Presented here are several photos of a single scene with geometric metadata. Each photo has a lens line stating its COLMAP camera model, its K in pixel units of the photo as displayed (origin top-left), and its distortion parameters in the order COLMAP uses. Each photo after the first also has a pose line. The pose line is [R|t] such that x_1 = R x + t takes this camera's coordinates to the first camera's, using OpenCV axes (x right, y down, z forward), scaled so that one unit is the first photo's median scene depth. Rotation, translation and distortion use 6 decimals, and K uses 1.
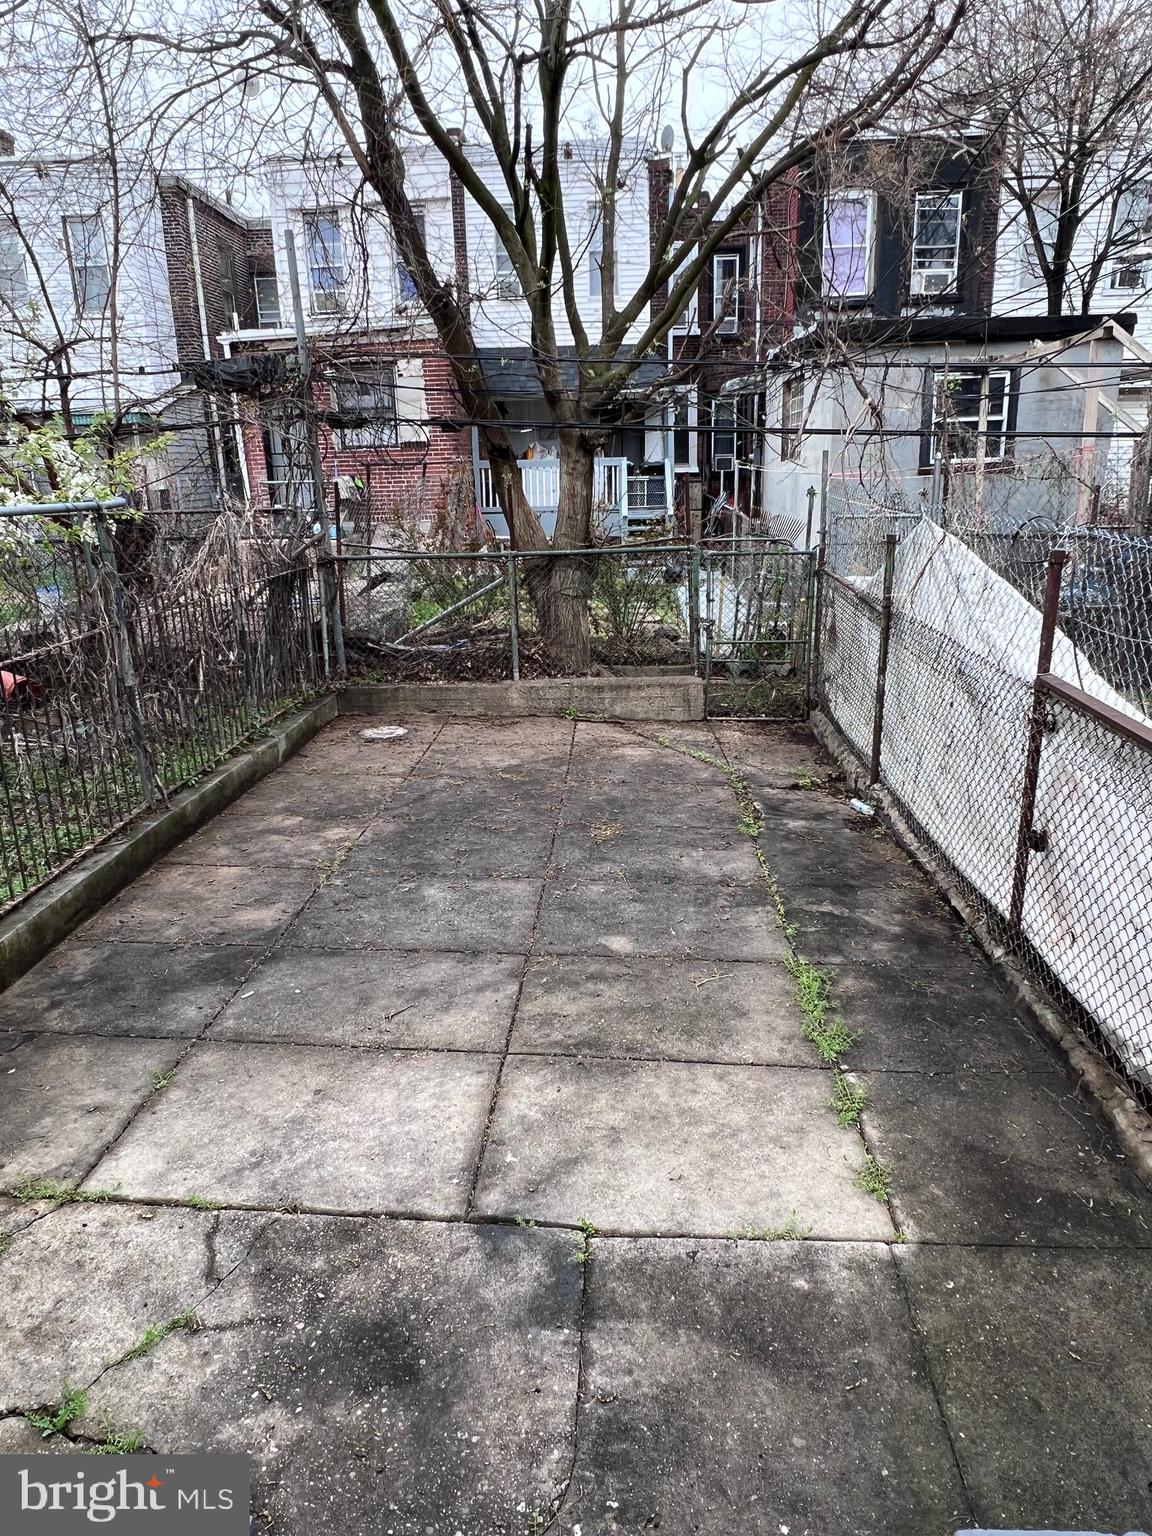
lens RADIAL K [[994.9, 0, 576.0], [0, 994.9, 768.0], [0, 0, 1]] dist [0.001848, 0.000356]
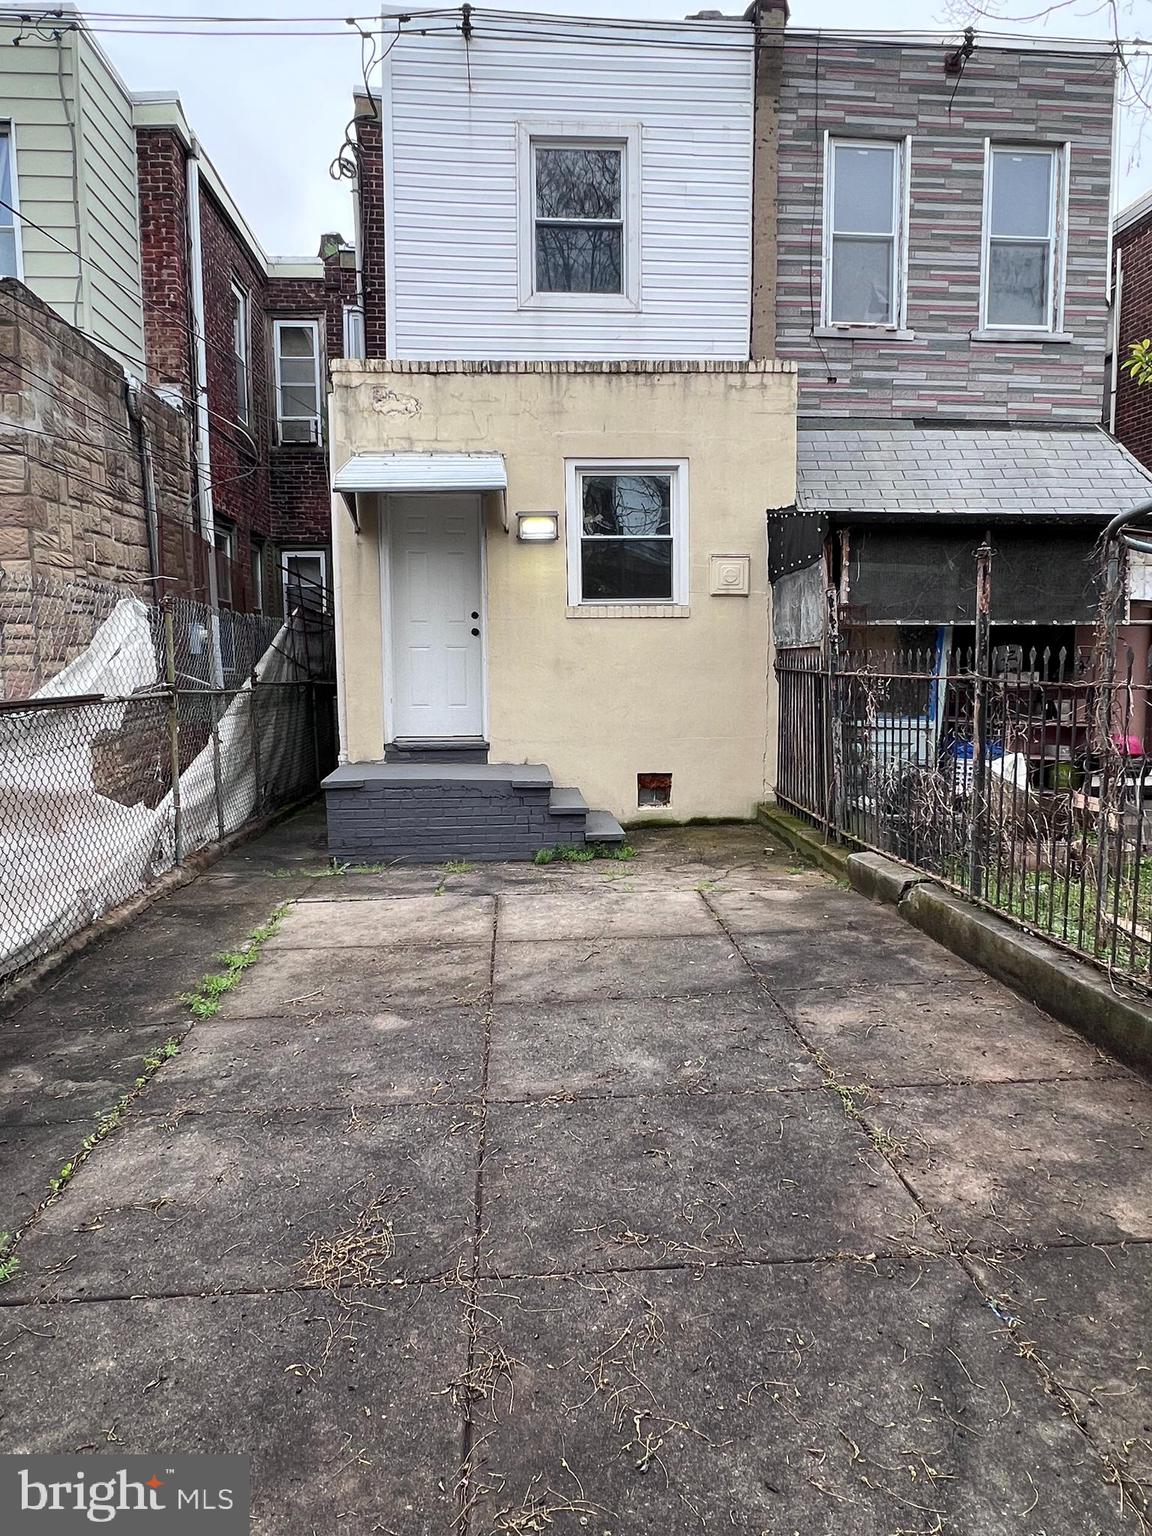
lens RADIAL K [[969.7, 0, 580.1], [0, 969.7, 763.9], [0, 0, 1]] dist [0.000433, -0.002045]
pose [[-0.991587, 0.044013, -0.121732, -0.030797], [-0.007459, 0.919431, 0.393182, -0.373578], [0.129229, 0.390782, -0.911367, 1.738168]]
